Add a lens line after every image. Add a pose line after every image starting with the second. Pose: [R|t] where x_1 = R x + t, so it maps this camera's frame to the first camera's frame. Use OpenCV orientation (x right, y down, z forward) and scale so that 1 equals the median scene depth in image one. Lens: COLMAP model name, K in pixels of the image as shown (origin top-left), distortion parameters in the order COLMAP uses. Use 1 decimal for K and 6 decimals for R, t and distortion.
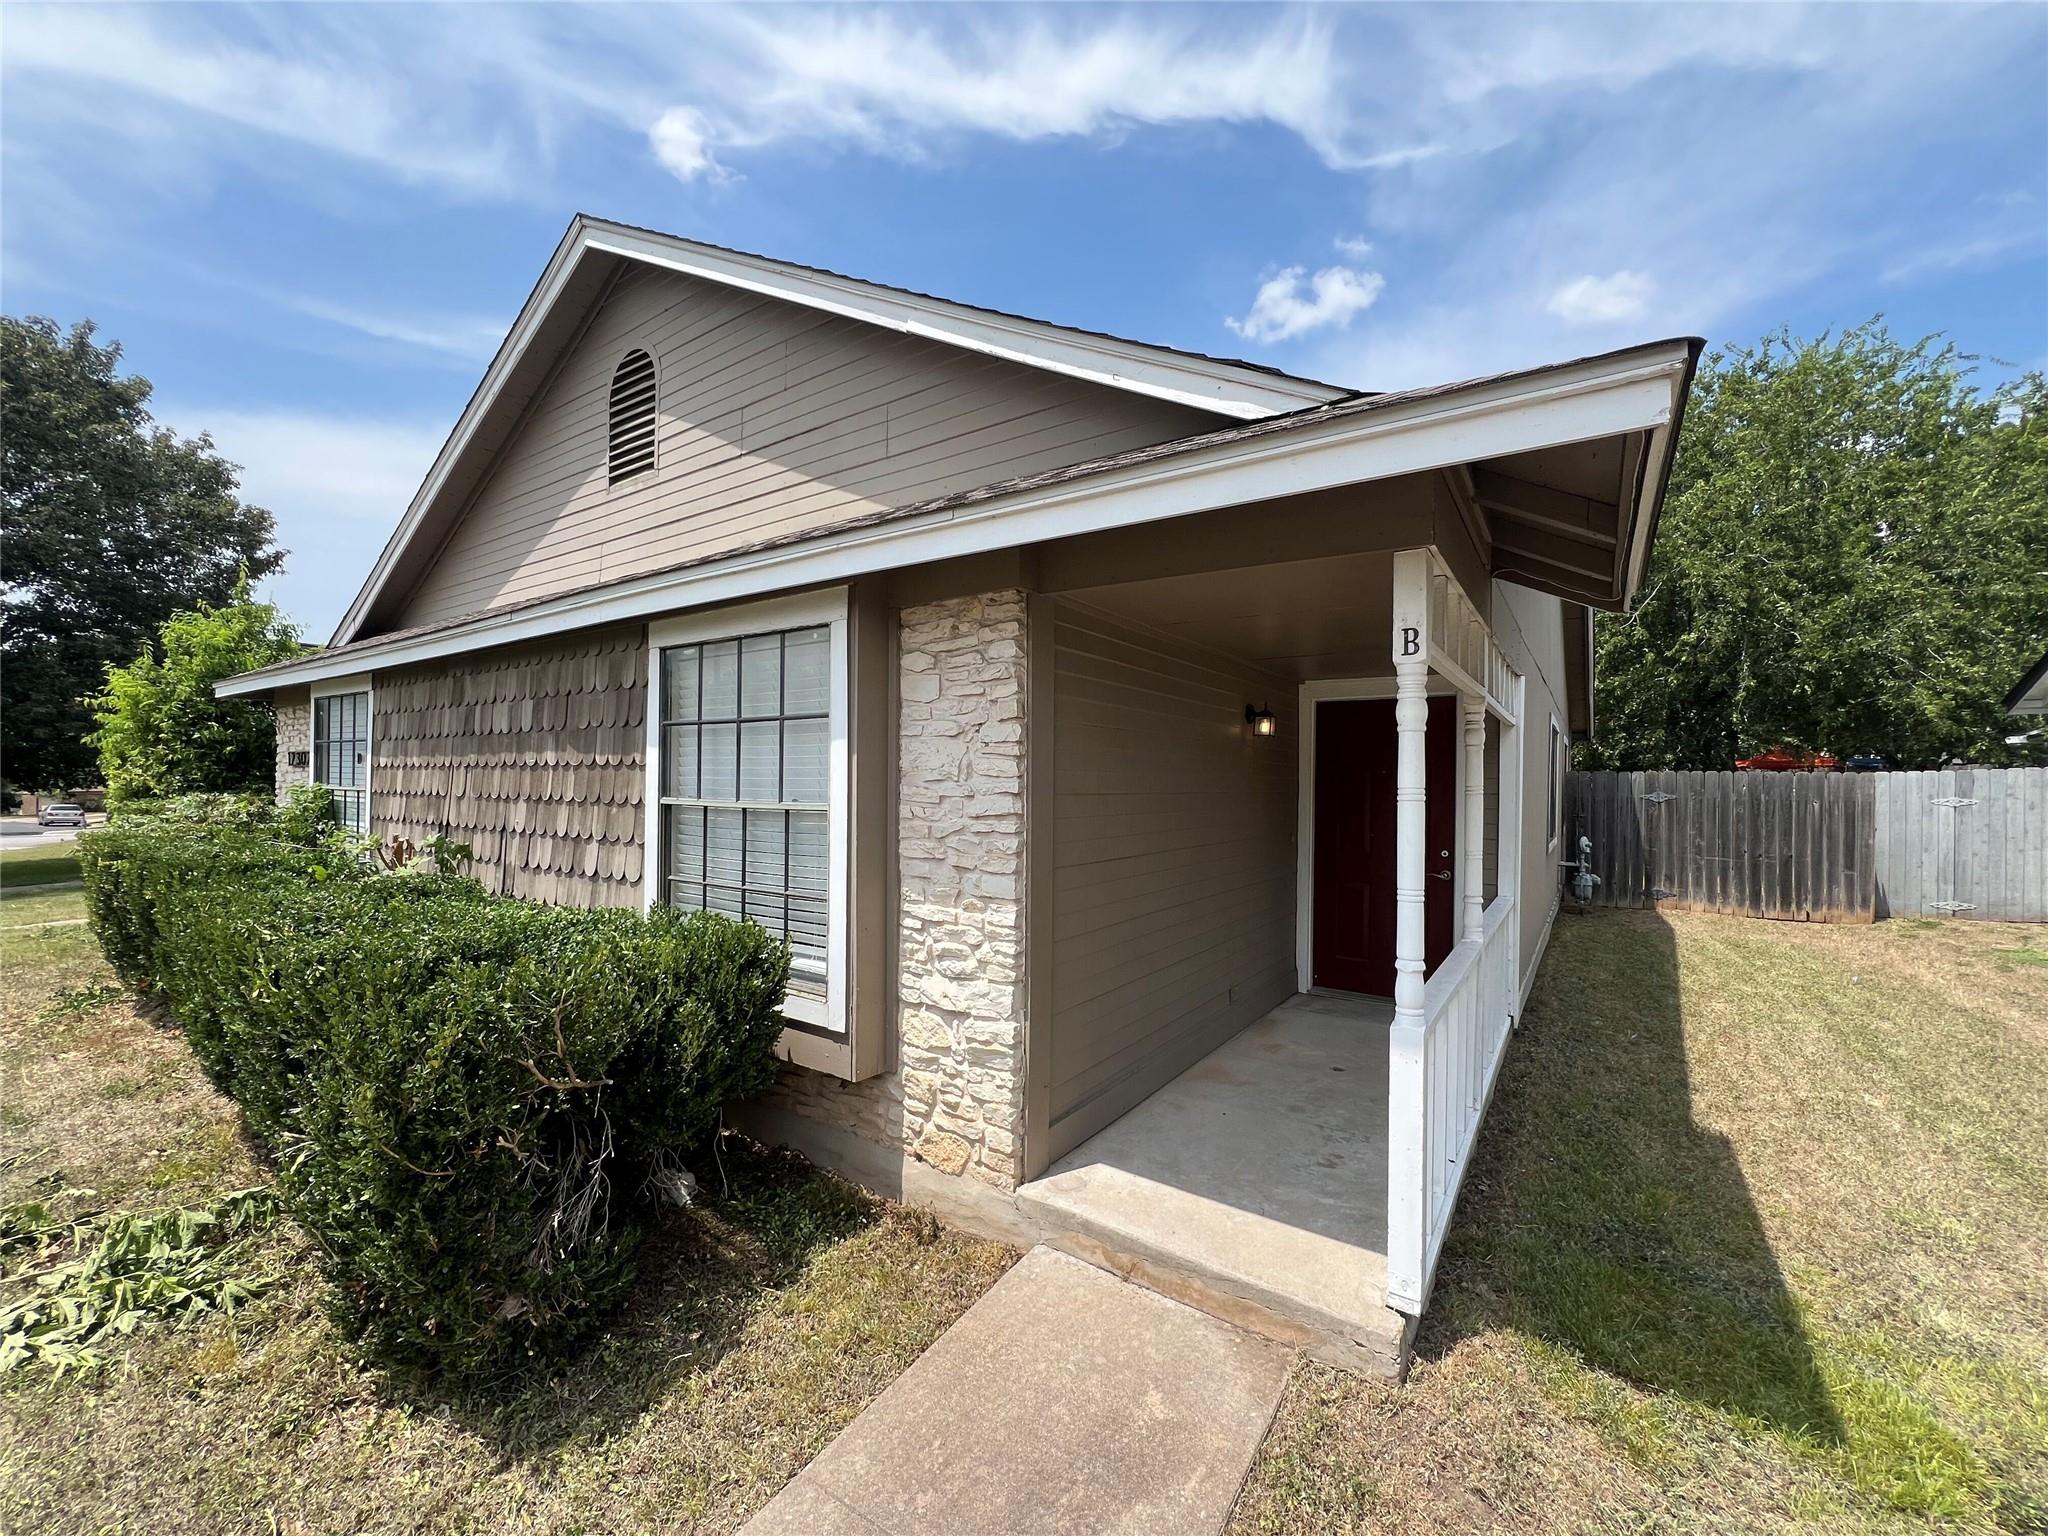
lens RADIAL K [[817.3, 0, 1021.2], [0, 817.3, 777.3], [0, 0, 1]] dist [-0.001567, 0.000496]
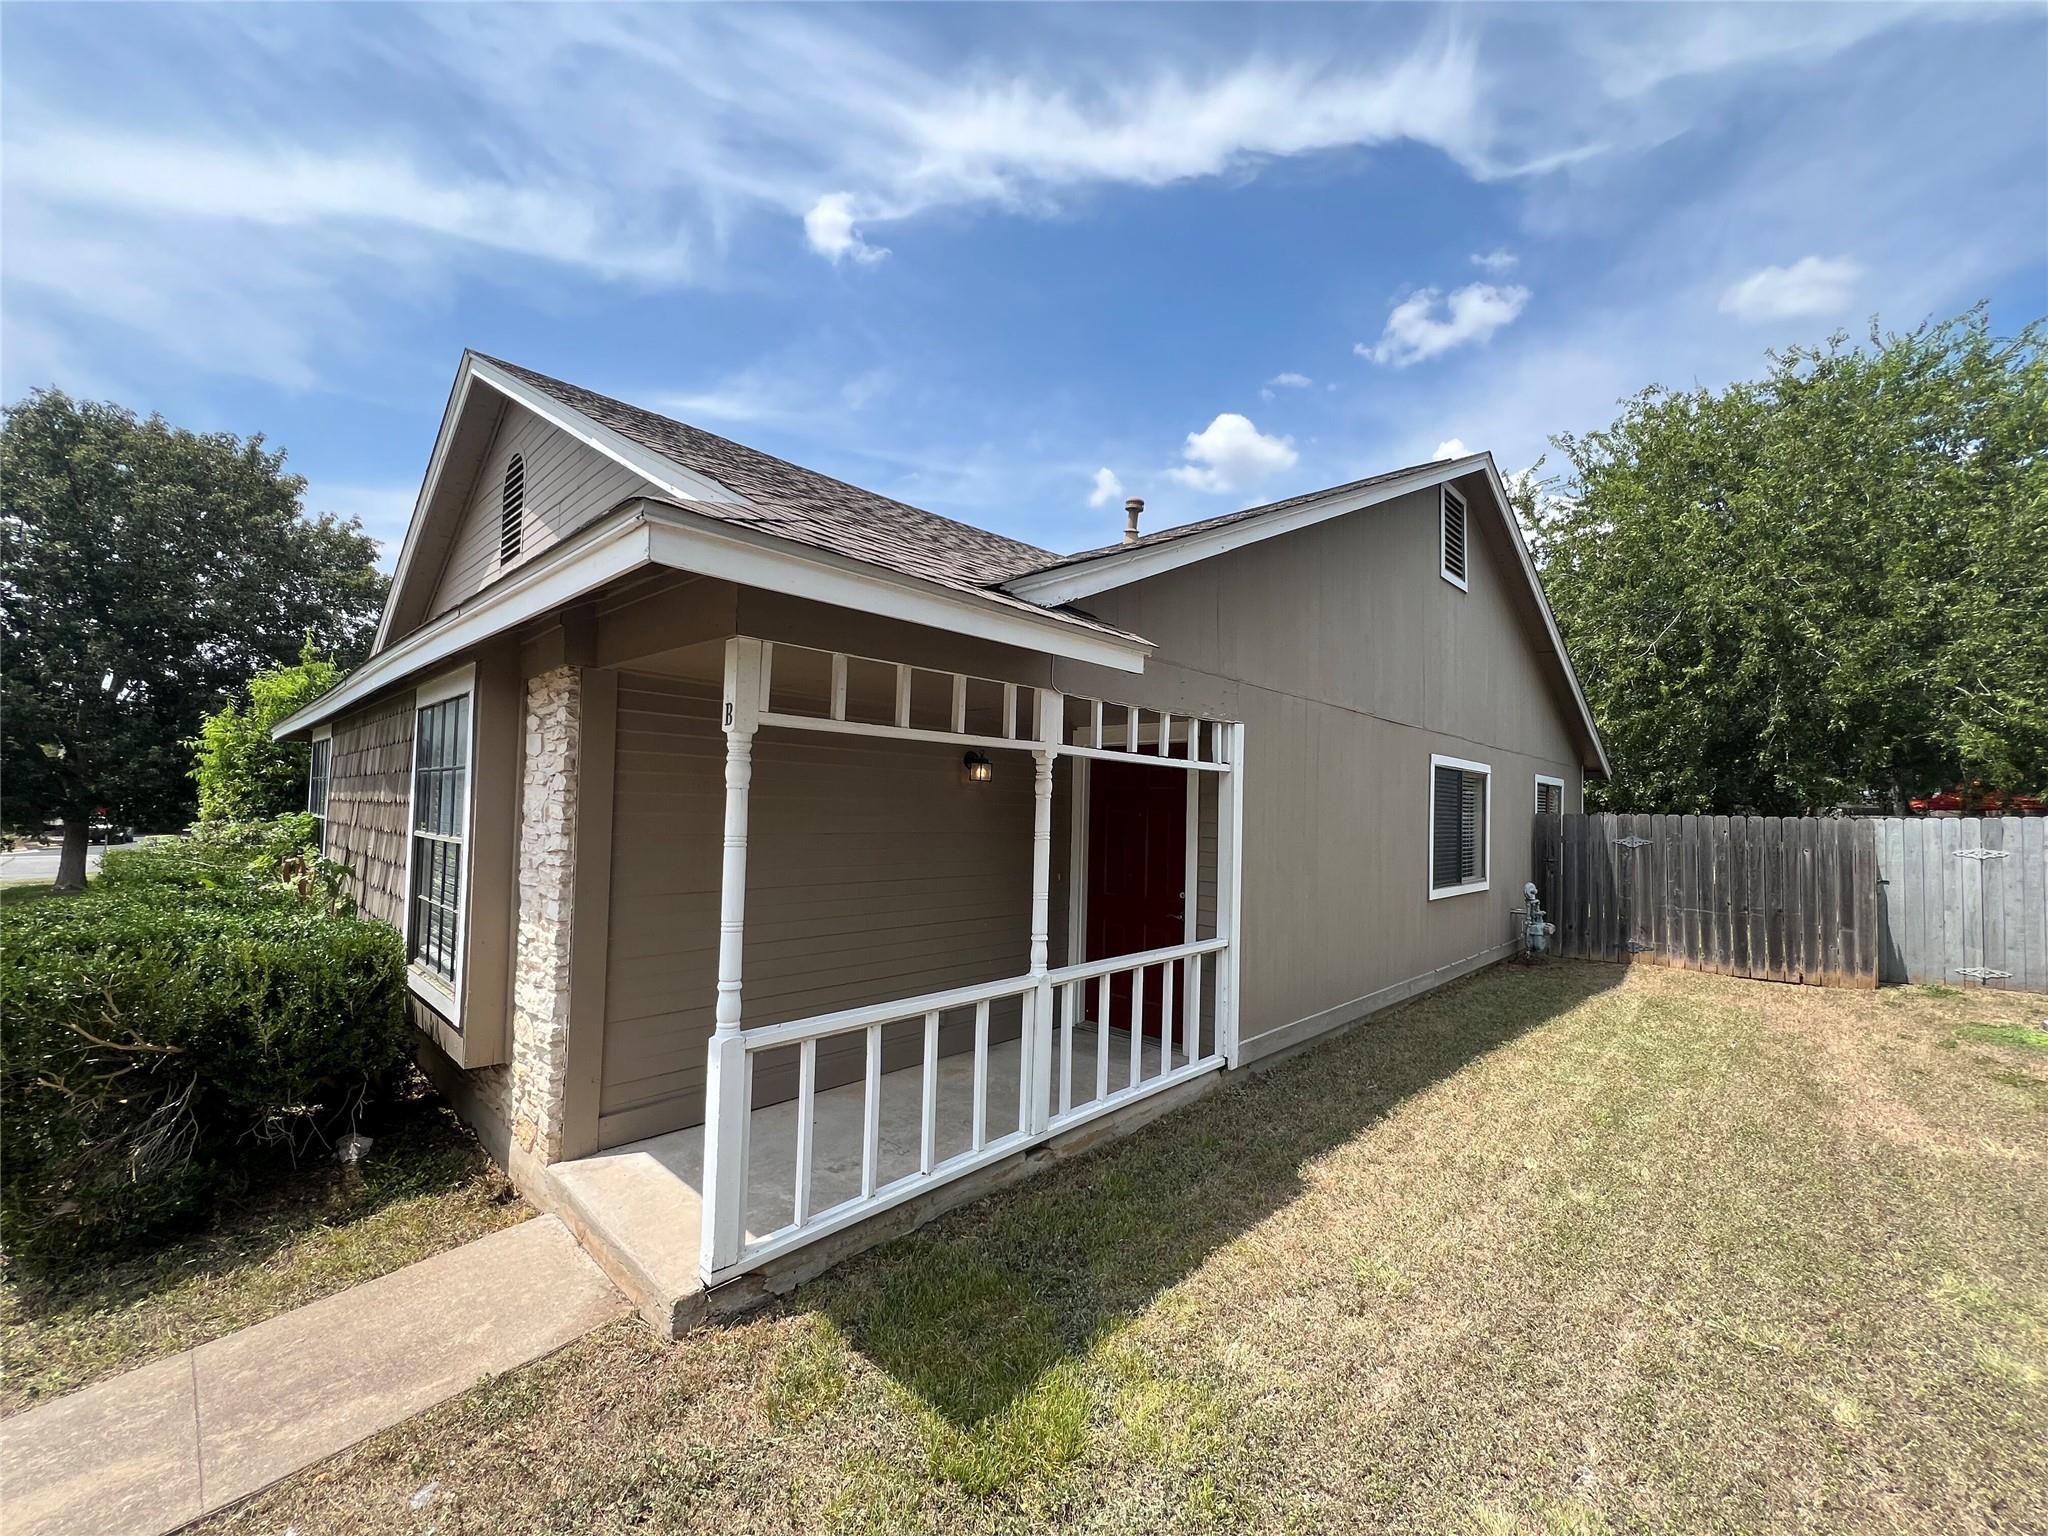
lens RADIAL K [[817.3, 0, 1035.4], [0, 817.3, 773.0], [0, 0, 1]] dist [-0.001567, 0.000496]
pose [[0.988237, 0.004681, -0.152860, 0.218603], [-0.011241, 0.999051, -0.042076, -0.006477], [0.152518, 0.043299, 0.987352, -0.023194]]
